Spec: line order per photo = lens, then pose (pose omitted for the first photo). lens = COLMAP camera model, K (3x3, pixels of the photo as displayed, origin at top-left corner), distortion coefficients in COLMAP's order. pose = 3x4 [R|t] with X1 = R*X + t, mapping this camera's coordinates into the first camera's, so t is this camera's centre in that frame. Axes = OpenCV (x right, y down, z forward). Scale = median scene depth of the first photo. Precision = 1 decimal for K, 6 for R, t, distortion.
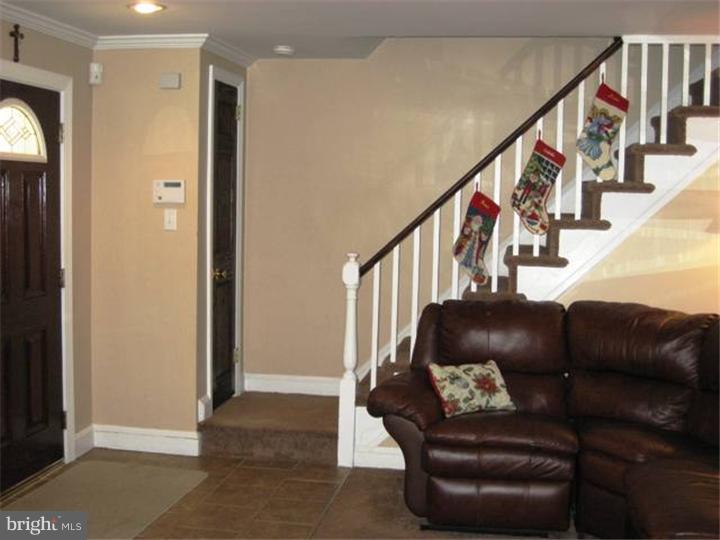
lens RADIAL K [[903.4, 0, 360.0], [0, 903.4, 270.0], [0, 0, 1]] dist [-0.133747, 0.071043]
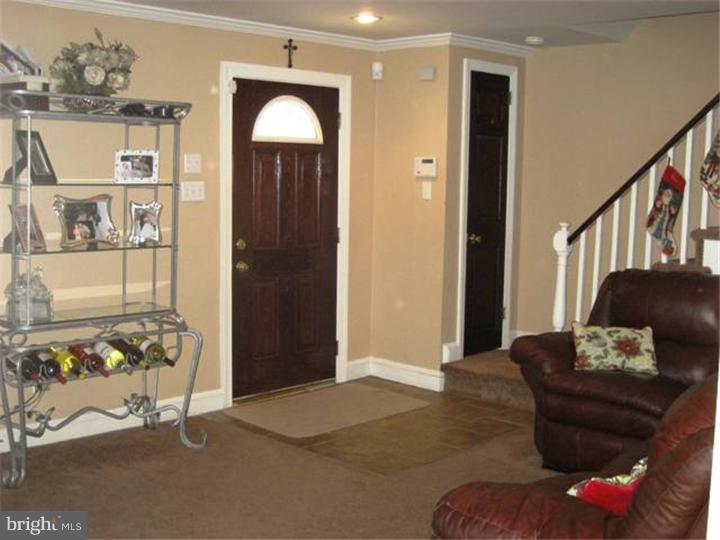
lens RADIAL K [[903.4, 0, 360.0], [0, 903.4, 270.0], [0, 0, 1]] dist [-0.133747, 0.071043]
pose [[0.822992, 0.056262, -0.565260, 0.419623], [-0.047444, 0.998414, 0.030299, 0.017921], [0.566069, 0.001882, 0.824356, -0.040185]]
